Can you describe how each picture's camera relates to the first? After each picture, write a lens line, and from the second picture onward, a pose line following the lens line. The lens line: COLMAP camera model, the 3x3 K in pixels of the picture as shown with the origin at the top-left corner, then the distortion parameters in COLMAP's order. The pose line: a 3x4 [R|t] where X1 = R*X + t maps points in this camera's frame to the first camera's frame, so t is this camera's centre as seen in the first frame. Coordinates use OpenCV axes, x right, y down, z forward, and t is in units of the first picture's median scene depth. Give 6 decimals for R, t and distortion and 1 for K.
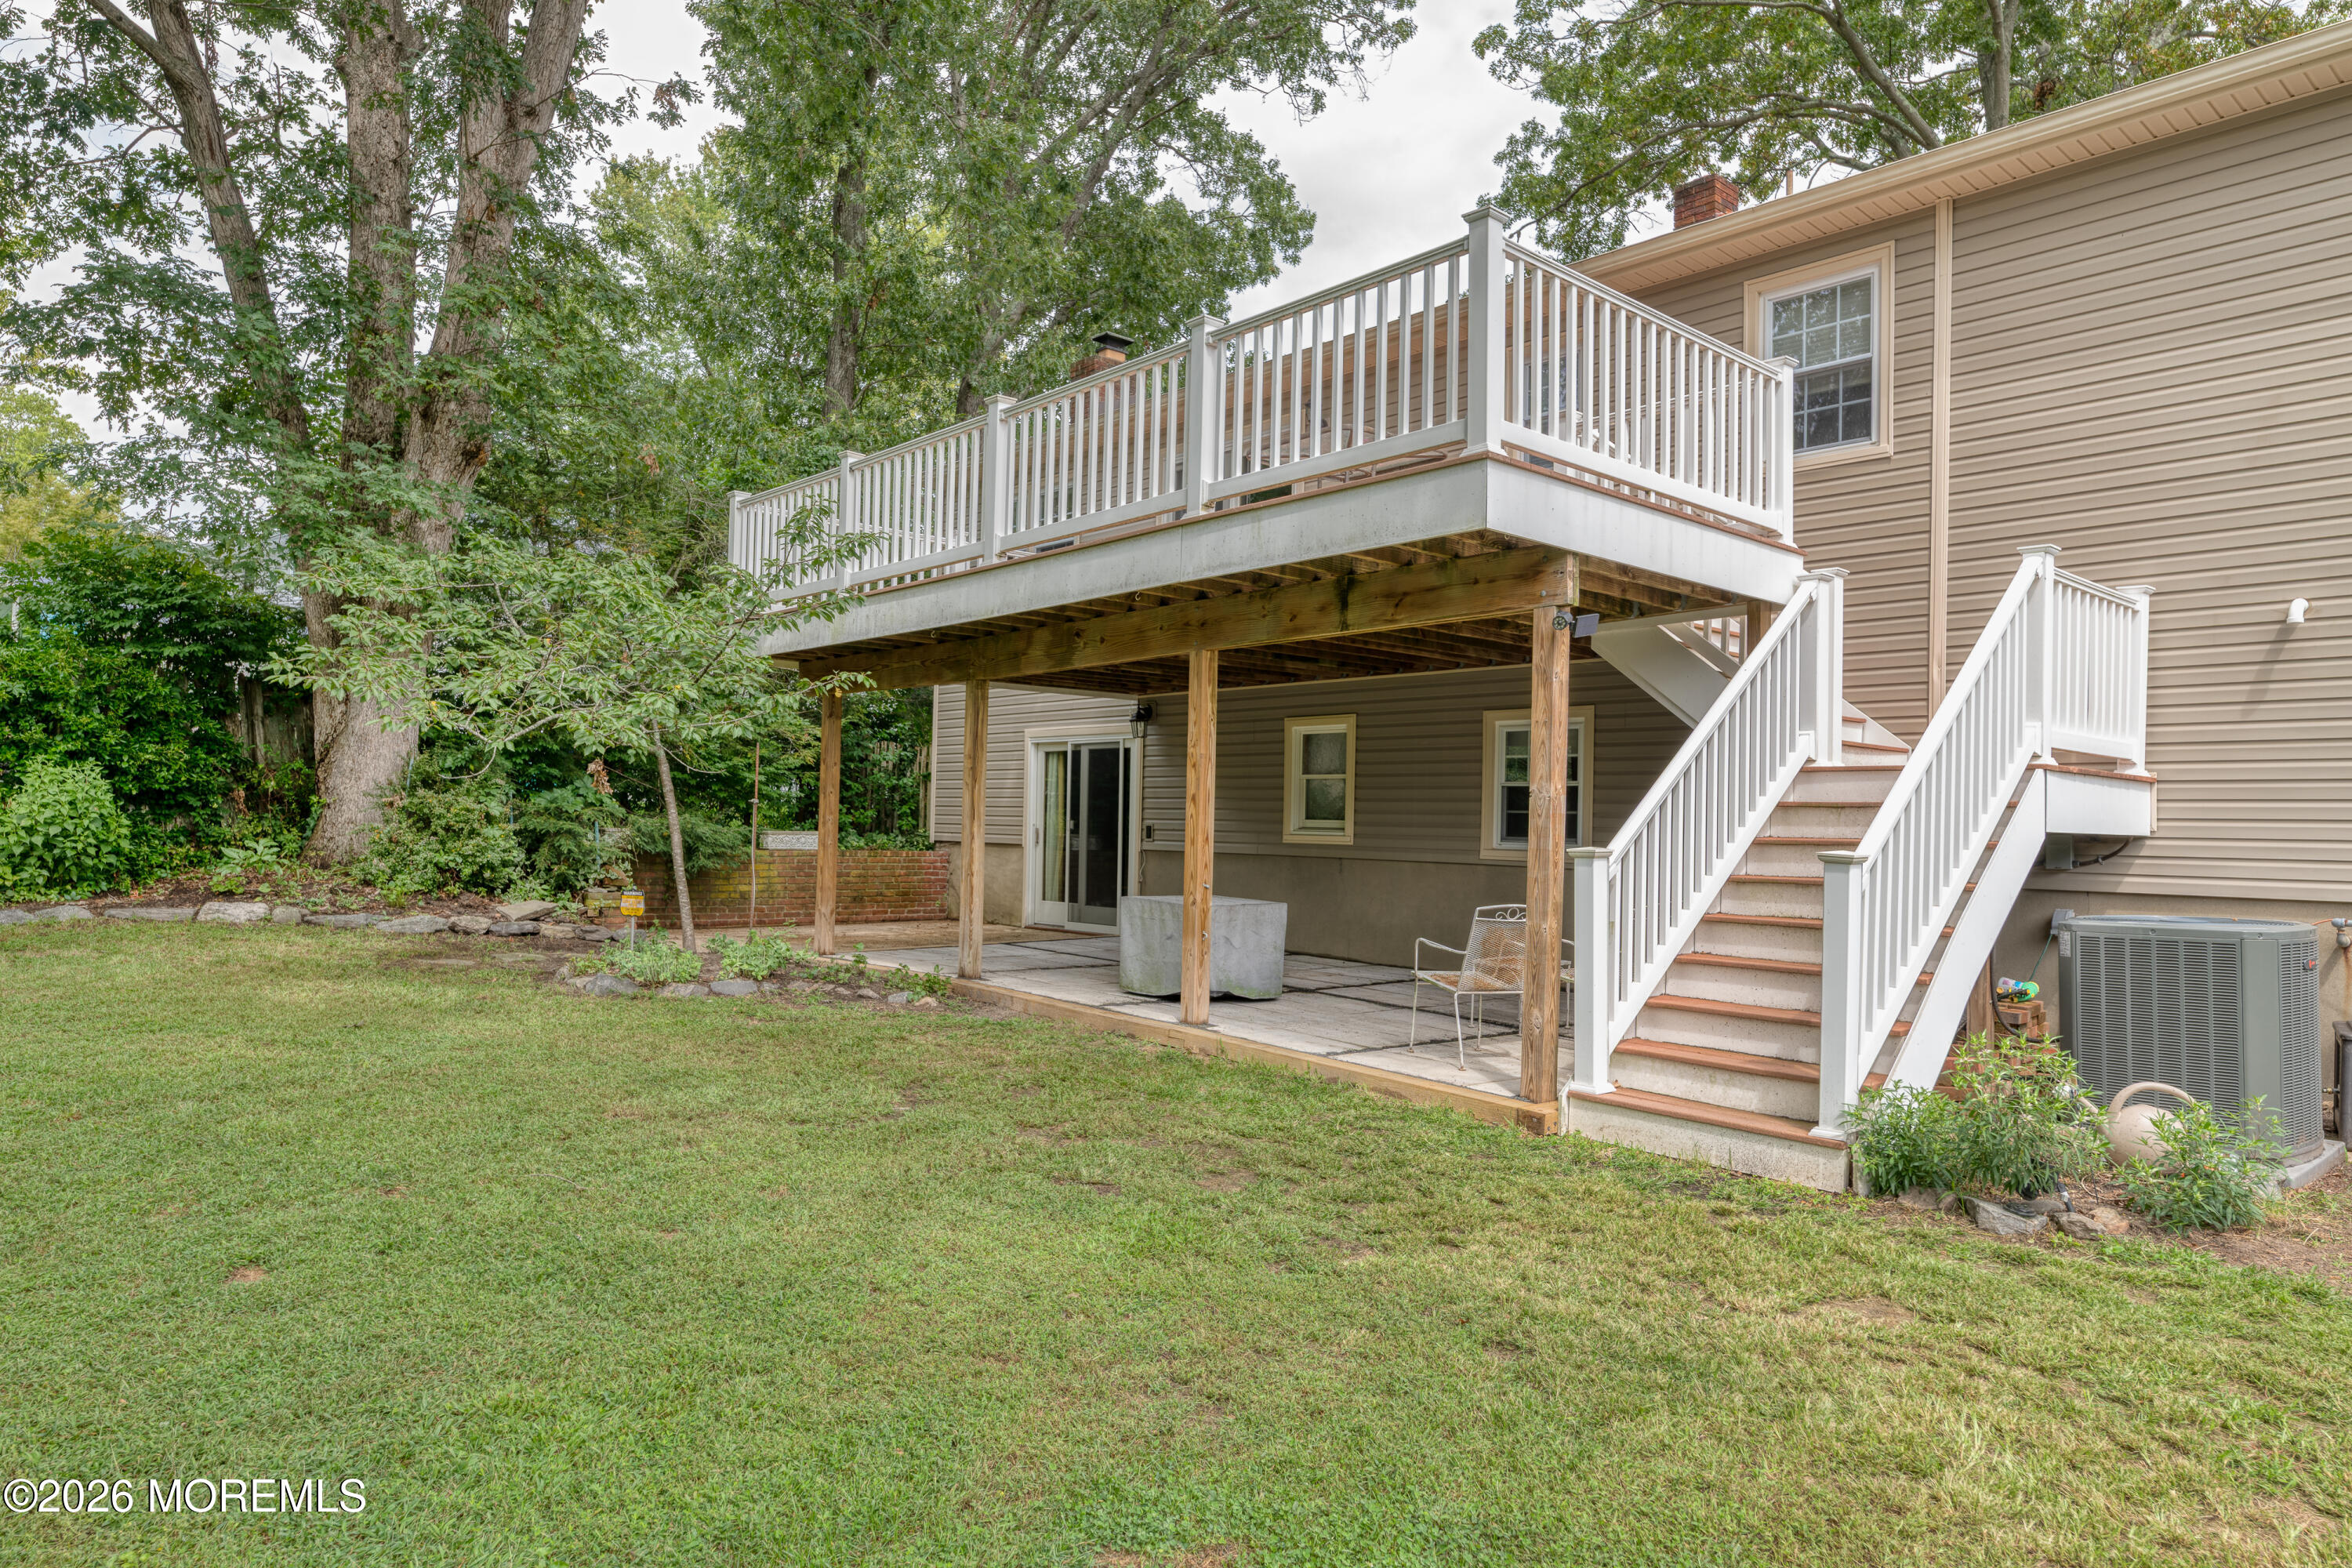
lens RADIAL K [[1489.8, 0, 1189.9], [0, 1489.8, 782.6], [0, 0, 1]] dist [0.005306, -0.000434]
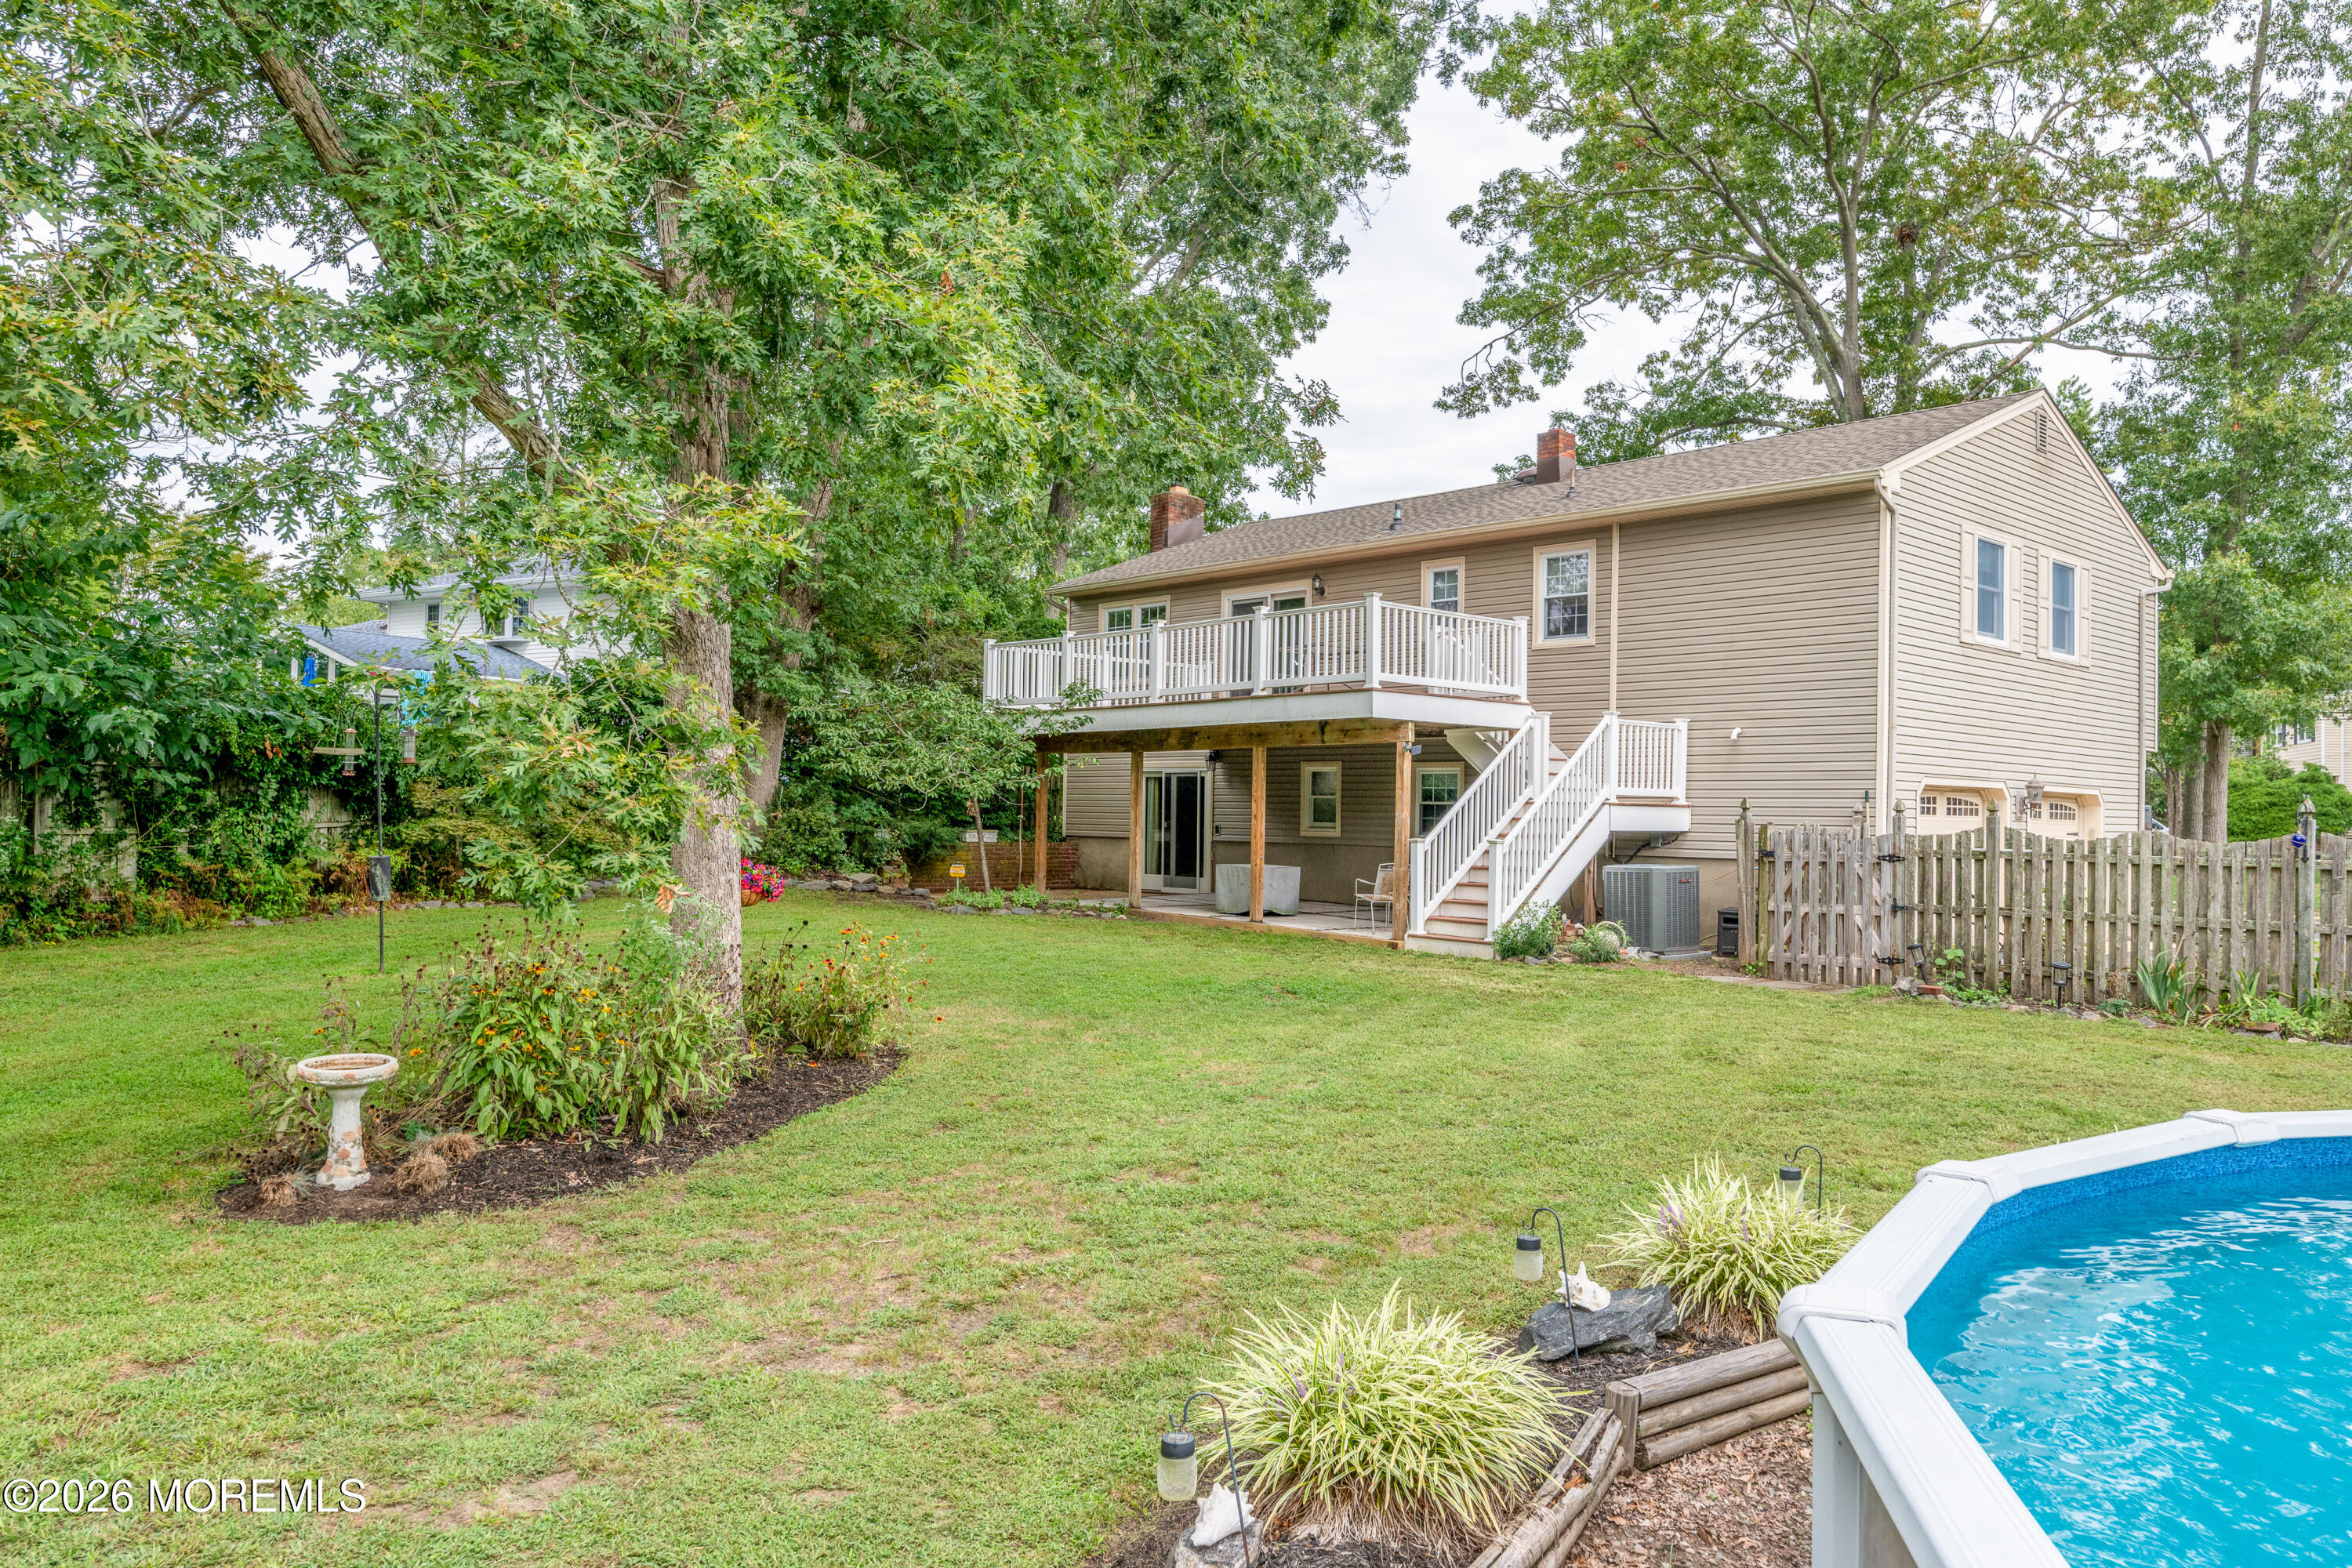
lens RADIAL K [[1801.0, 0, 1179.3], [0, 1801.0, 784.1], [0, 0, 1]] dist [0.010925, 0.001793]
pose [[0.999902, -0.006858, -0.012209, -0.065017], [0.007014, 0.999894, 0.012755, -0.060464], [0.012120, -0.012839, 0.999844, -1.380933]]
